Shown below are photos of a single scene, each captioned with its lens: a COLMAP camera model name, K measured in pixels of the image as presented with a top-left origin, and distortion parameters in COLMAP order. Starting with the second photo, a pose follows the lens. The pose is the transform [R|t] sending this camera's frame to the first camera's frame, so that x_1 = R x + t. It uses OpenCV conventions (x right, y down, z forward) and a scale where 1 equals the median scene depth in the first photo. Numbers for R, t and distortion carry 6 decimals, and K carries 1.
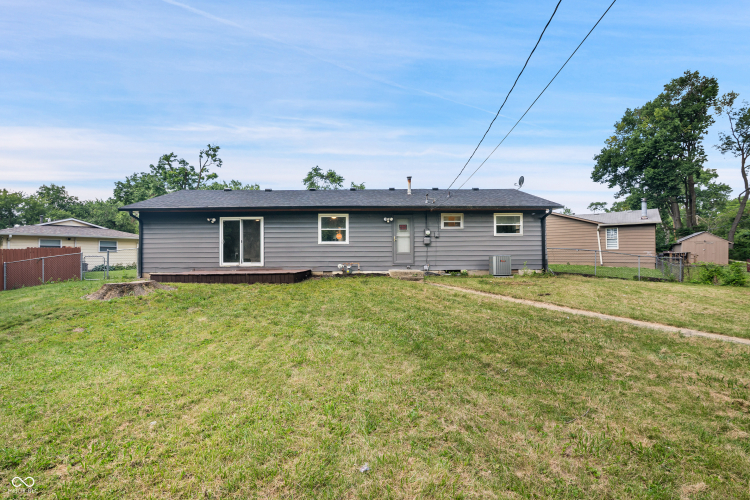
lens RADIAL K [[346.0, 0, 381.1], [0, 346.0, 251.1], [0, 0, 1]] dist [-0.018343, 0.000112]
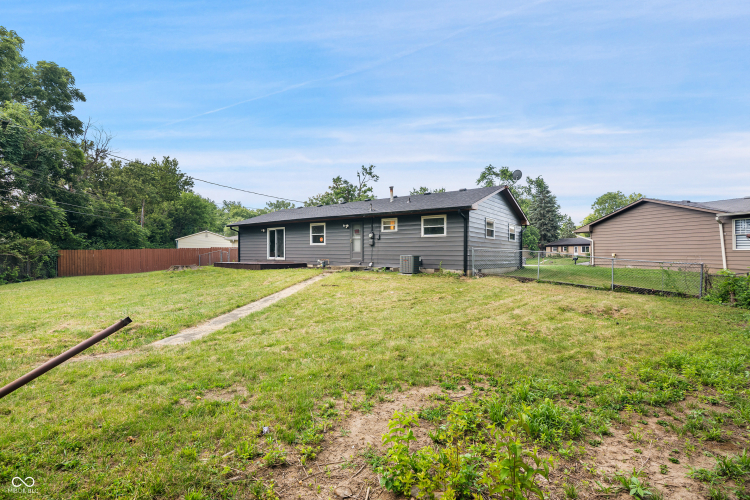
lens RADIAL K [[346.0, 0, 380.4], [0, 346.0, 251.1], [0, 0, 1]] dist [-0.018343, 0.000112]
pose [[0.792676, 0.008148, -0.609588, 0.890170], [-0.004576, 0.999962, 0.007416, -0.007934], [0.609626, -0.003089, 0.792683, 0.060386]]
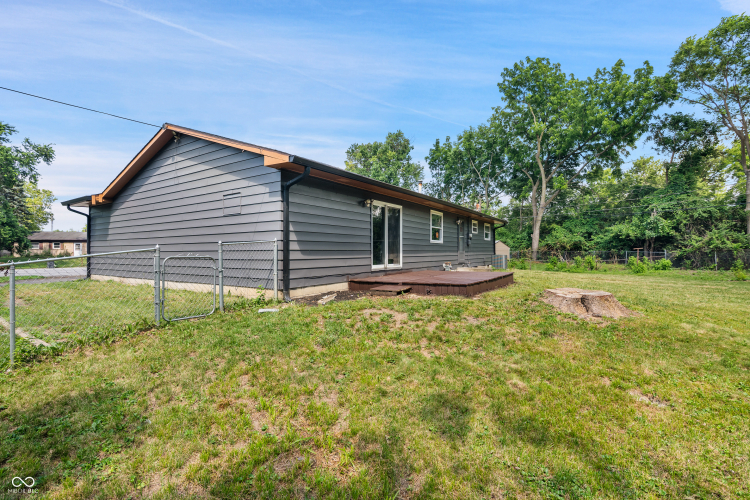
lens RADIAL K [[346.0, 0, 377.2], [0, 346.0, 252.3], [0, 0, 1]] dist [-0.018343, 0.000112]
pose [[0.572216, 0.010372, 0.820037, -1.002525], [-0.010563, 0.999930, -0.005277, 0.011239], [-0.820035, -0.005643, 0.572286, 0.585481]]
